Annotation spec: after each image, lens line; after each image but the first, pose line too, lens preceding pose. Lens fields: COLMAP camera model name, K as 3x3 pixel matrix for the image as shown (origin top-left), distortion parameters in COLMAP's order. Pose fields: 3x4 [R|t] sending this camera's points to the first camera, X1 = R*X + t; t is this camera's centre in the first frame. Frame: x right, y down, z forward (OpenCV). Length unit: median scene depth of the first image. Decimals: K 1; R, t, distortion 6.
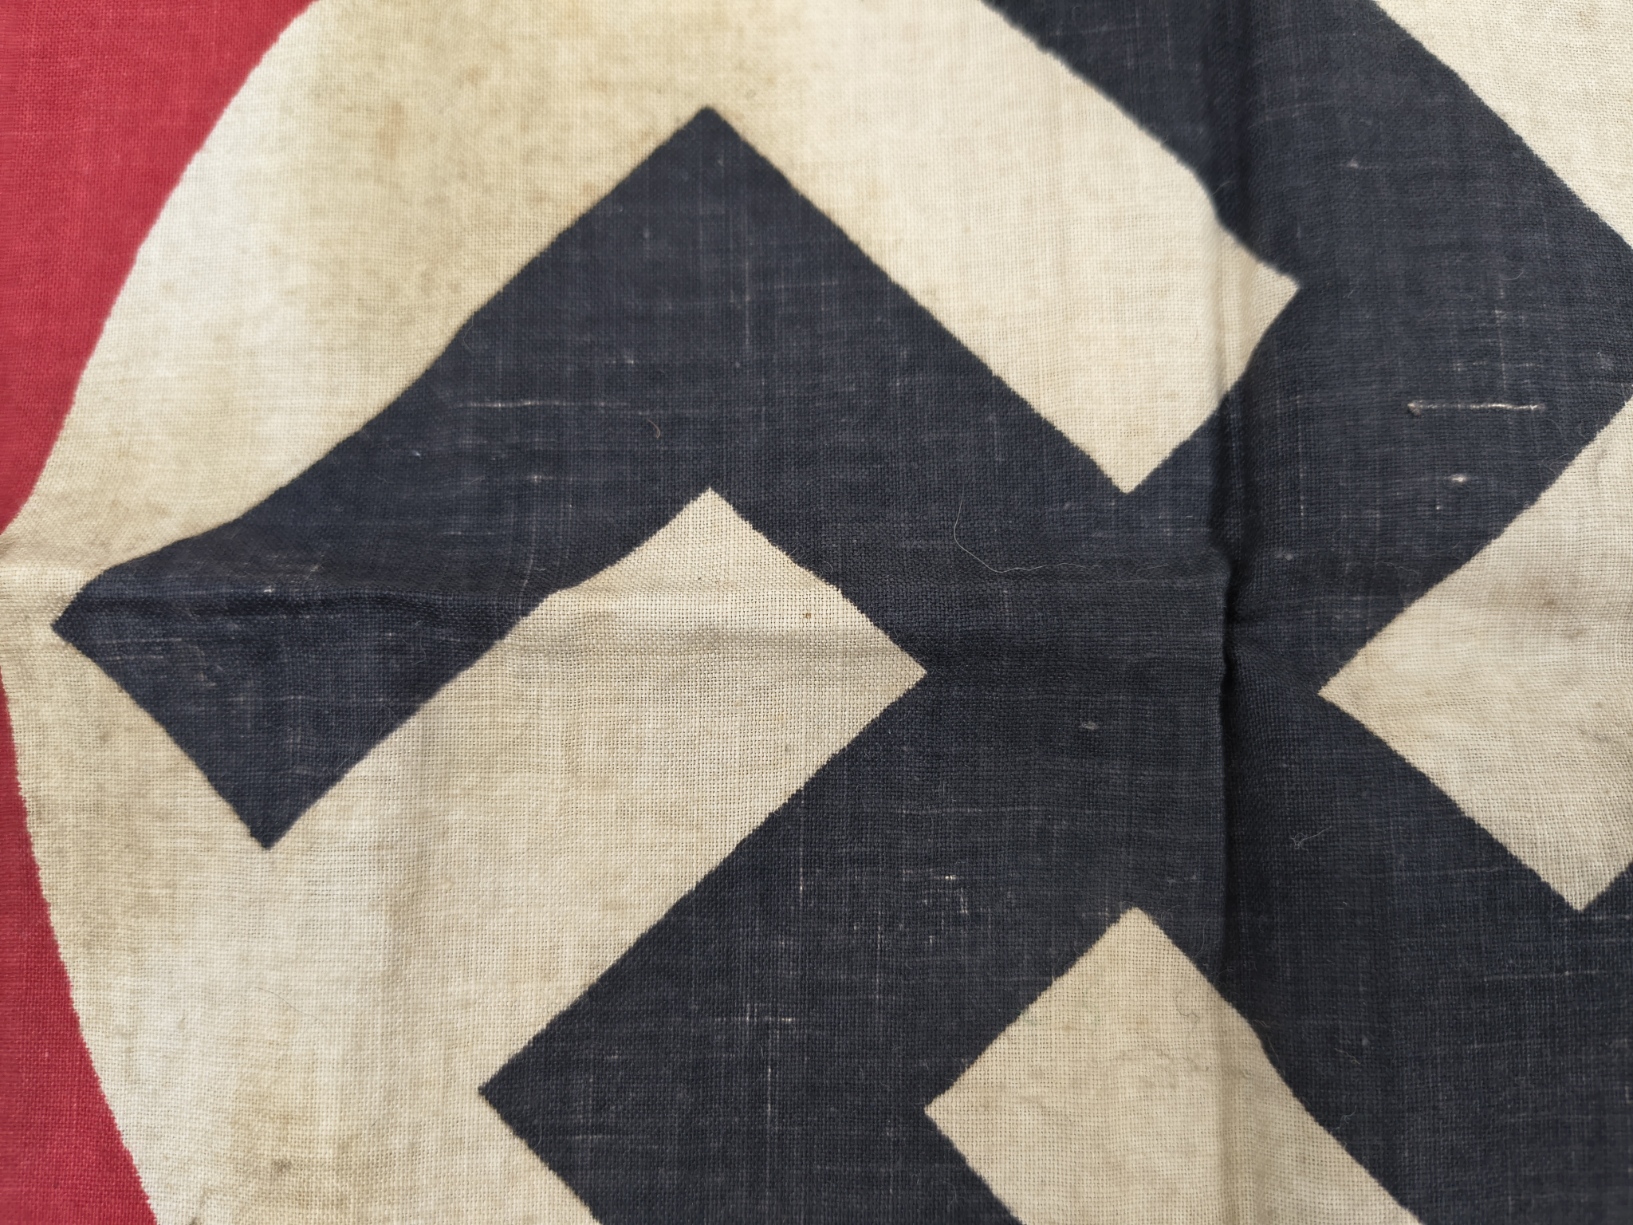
lens RADIAL K [[1166.0, 0, 821.7], [0, 1166.0, 636.3], [0, 0, 1]] dist [-0.007114, -0.069690]
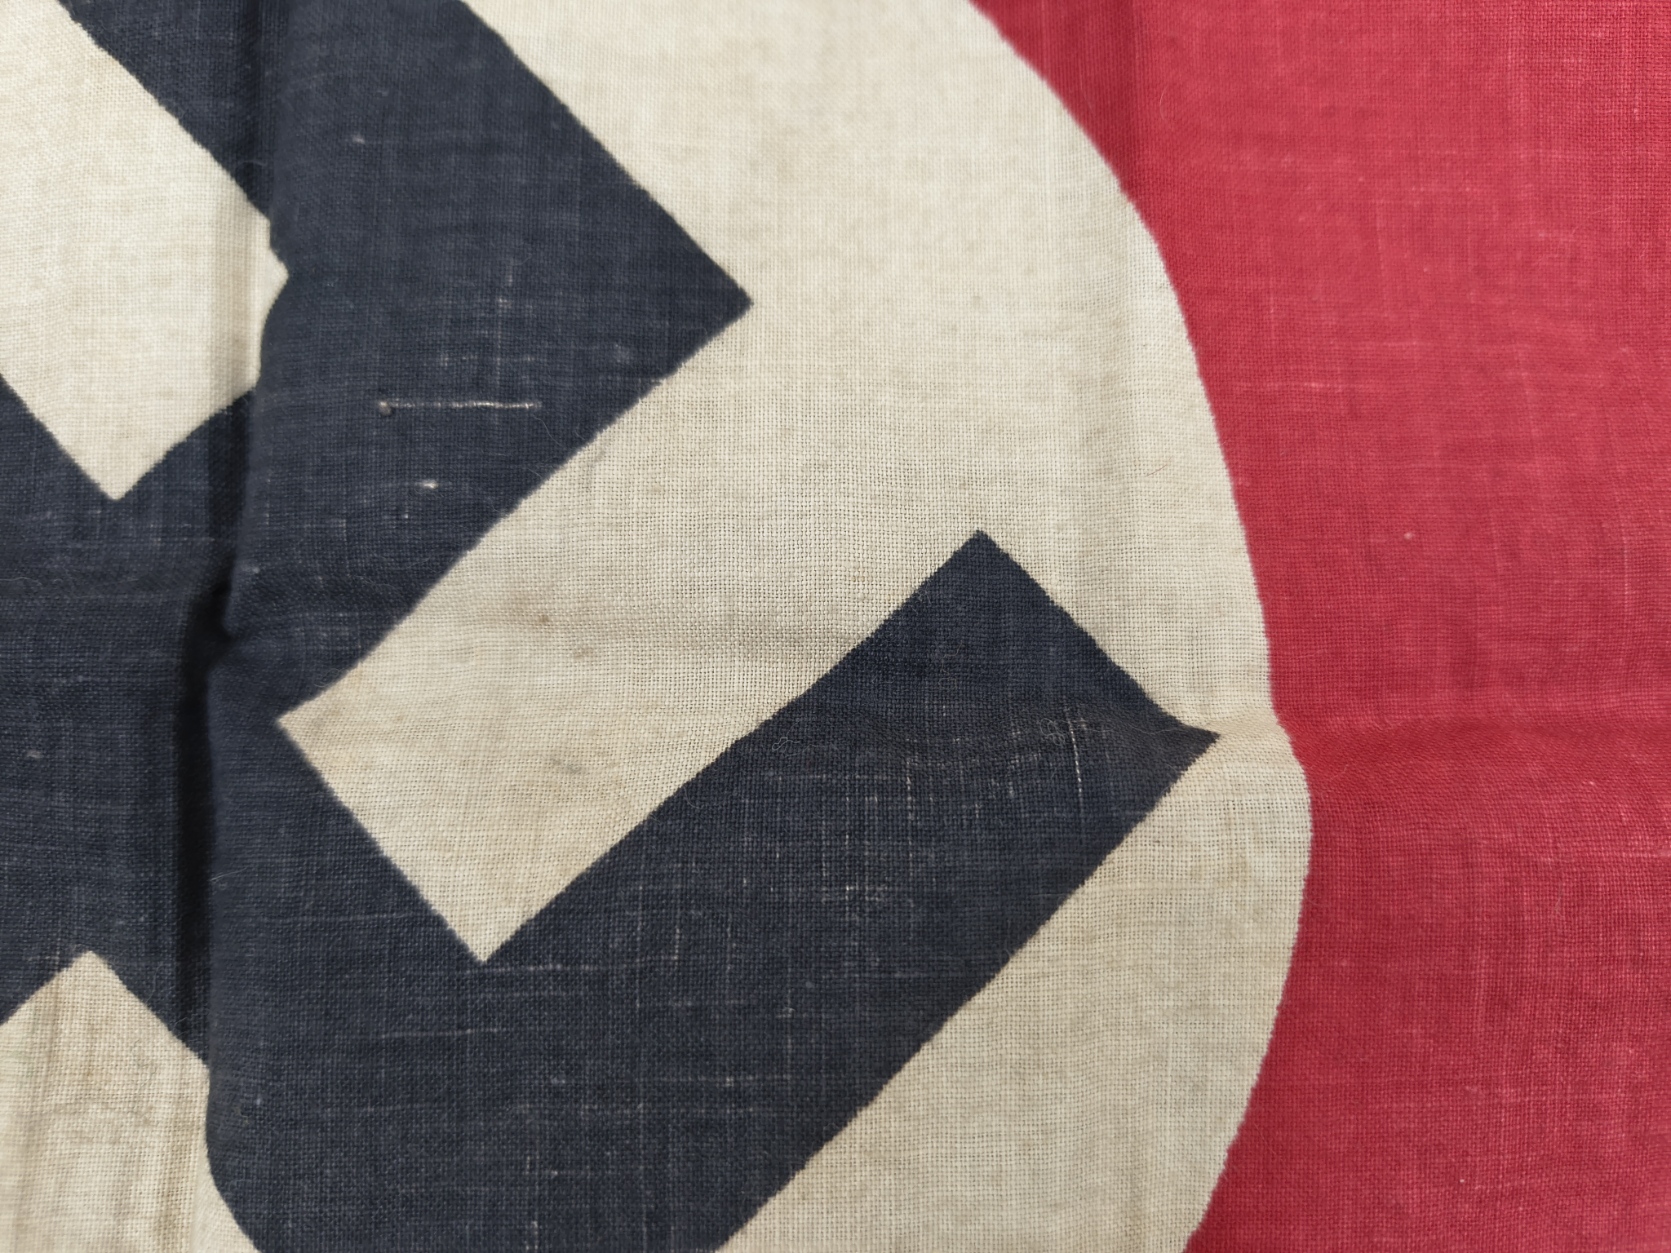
lens RADIAL K [[1227.2, 0, 835.5], [0, 1227.2, 626.5], [0, 0, 1]] dist [-0.017483, -0.059873]
pose [[0.997877, -0.001631, 0.065104, 0.793095], [0.001307, 0.999987, 0.005022, -0.027959], [-0.065111, -0.004926, 0.997866, 0.011328]]
